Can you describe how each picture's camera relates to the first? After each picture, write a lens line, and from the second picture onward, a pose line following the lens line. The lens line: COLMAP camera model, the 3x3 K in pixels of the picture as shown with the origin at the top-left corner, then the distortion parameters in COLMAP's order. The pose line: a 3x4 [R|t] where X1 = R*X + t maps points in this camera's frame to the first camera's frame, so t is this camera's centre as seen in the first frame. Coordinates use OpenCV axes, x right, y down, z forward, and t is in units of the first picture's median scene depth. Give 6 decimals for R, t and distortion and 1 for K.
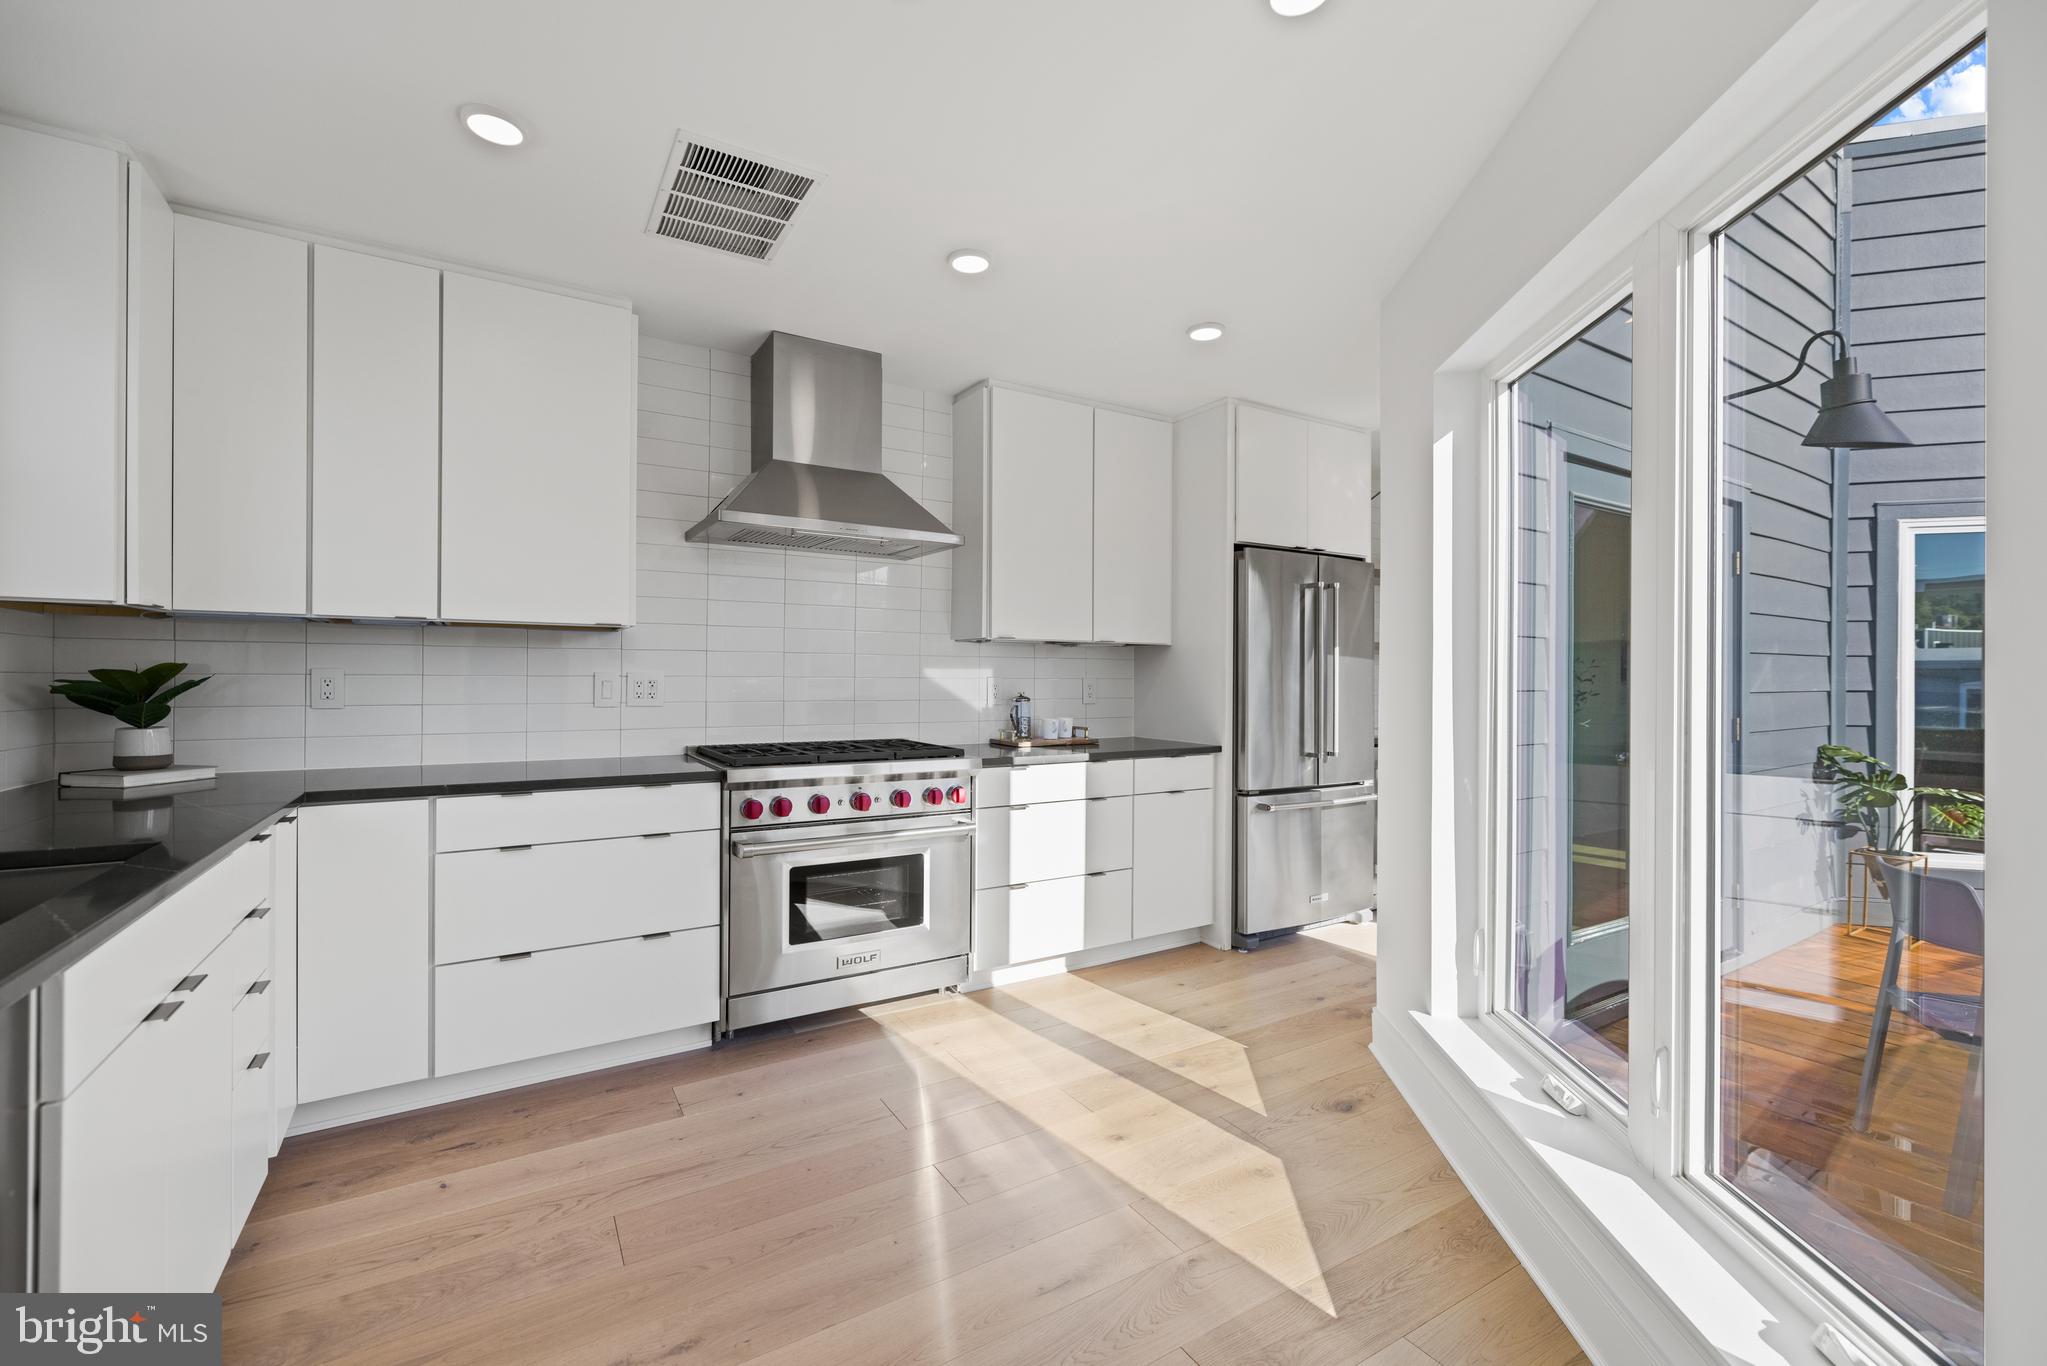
lens RADIAL K [[865.9, 0, 1026.1], [0, 865.9, 688.3], [0, 0, 1]] dist [0.001684, 0.000017]
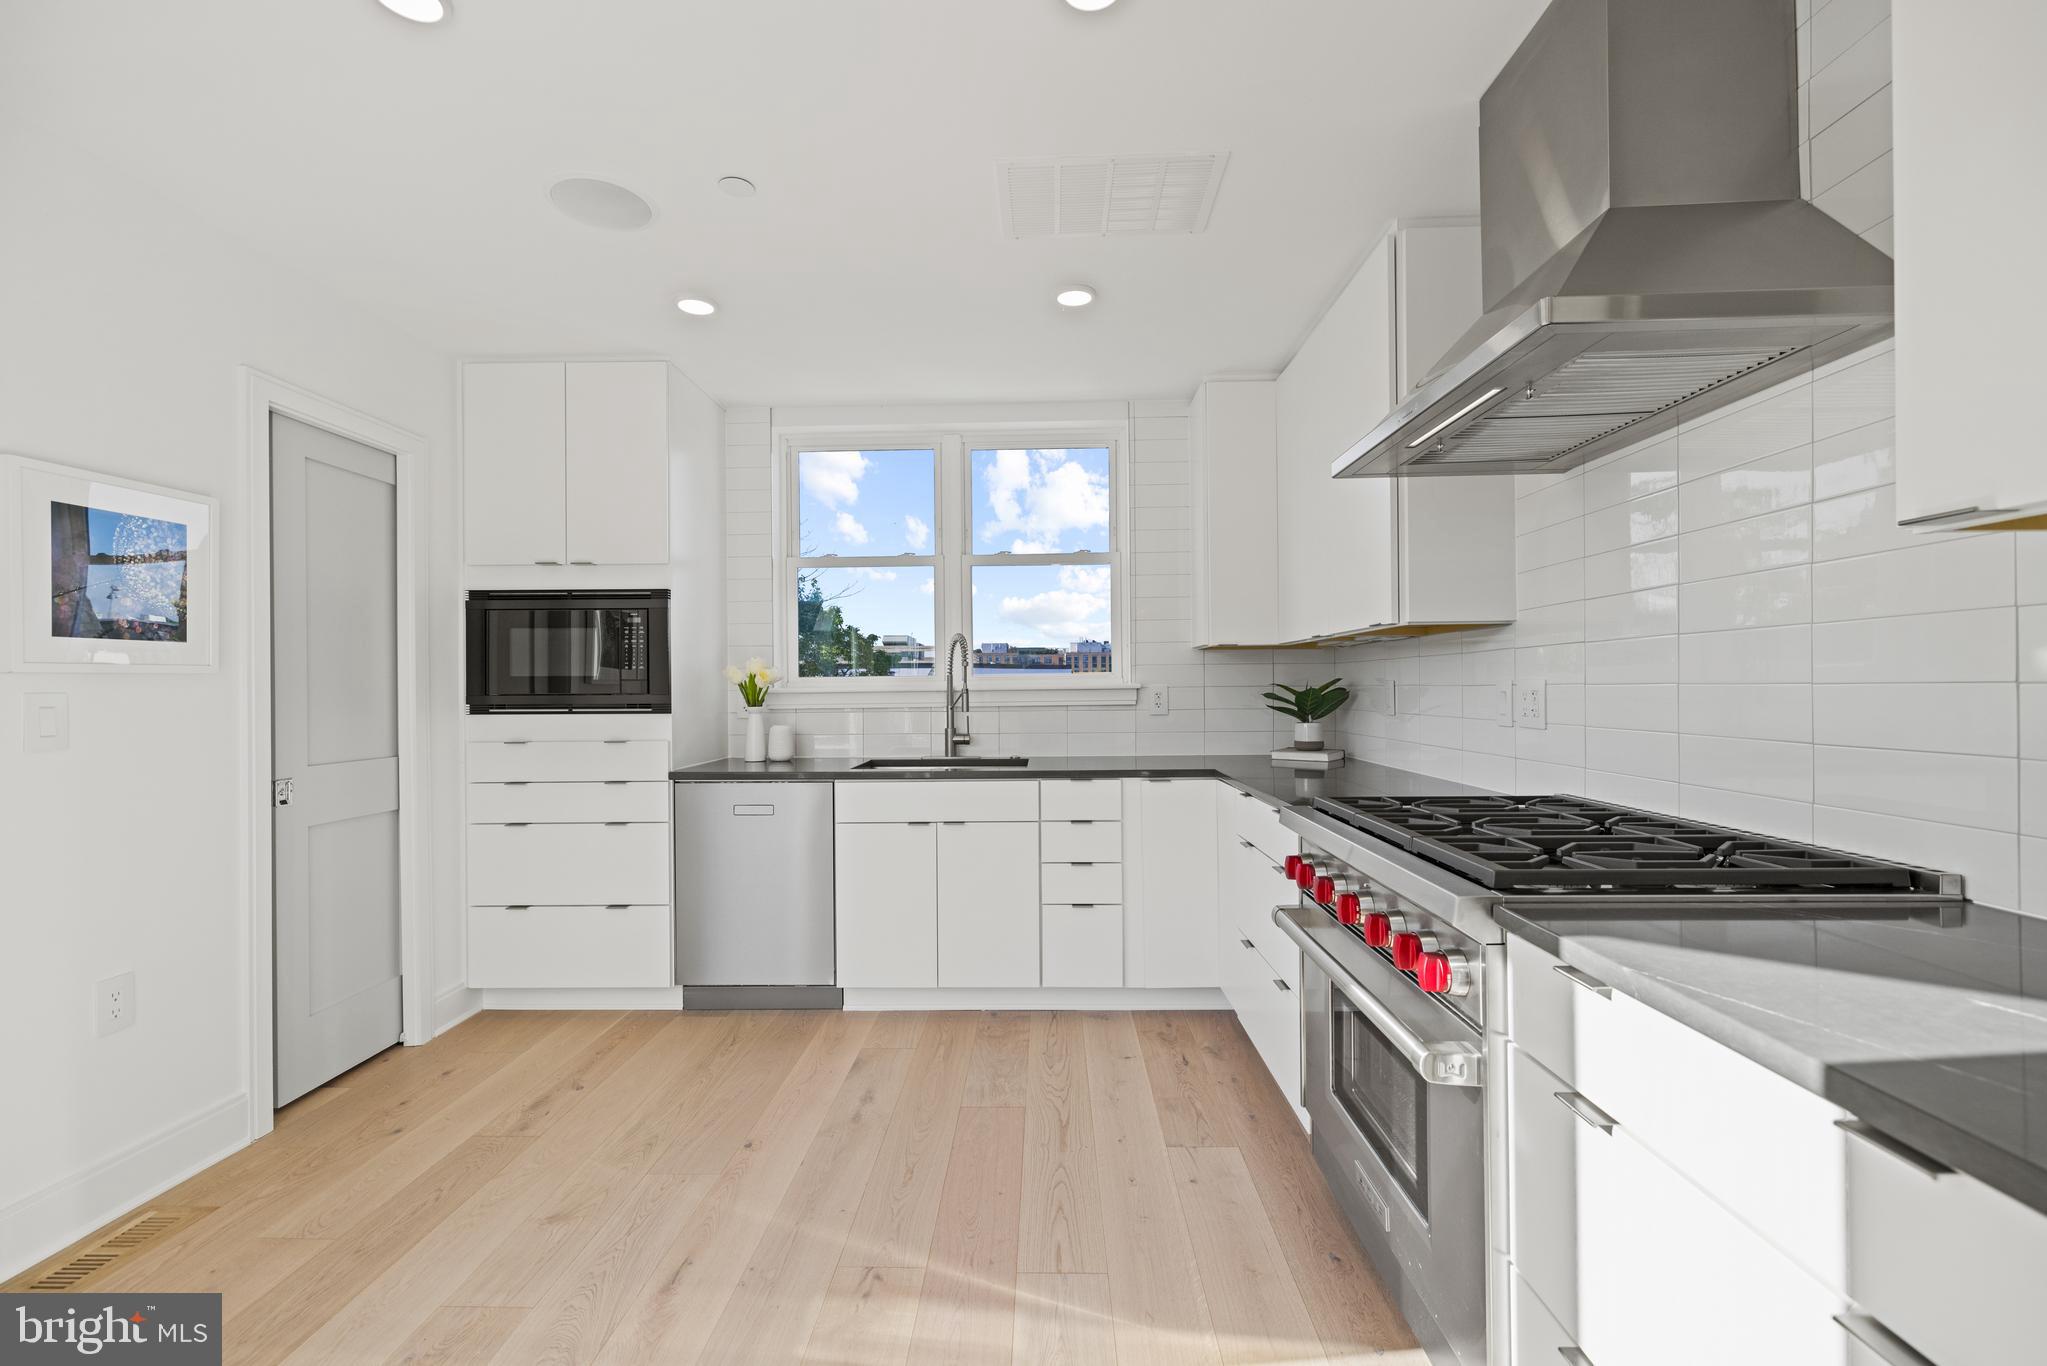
lens RADIAL K [[865.9, 0, 1028.3], [0, 865.9, 681.8], [0, 0, 1]] dist [0.001684, 0.000017]
pose [[-0.556892, -0.007562, -0.830551, 0.566104], [-0.001338, 0.999965, -0.008207, -0.016212], [0.830584, -0.003459, -0.556882, 1.617943]]
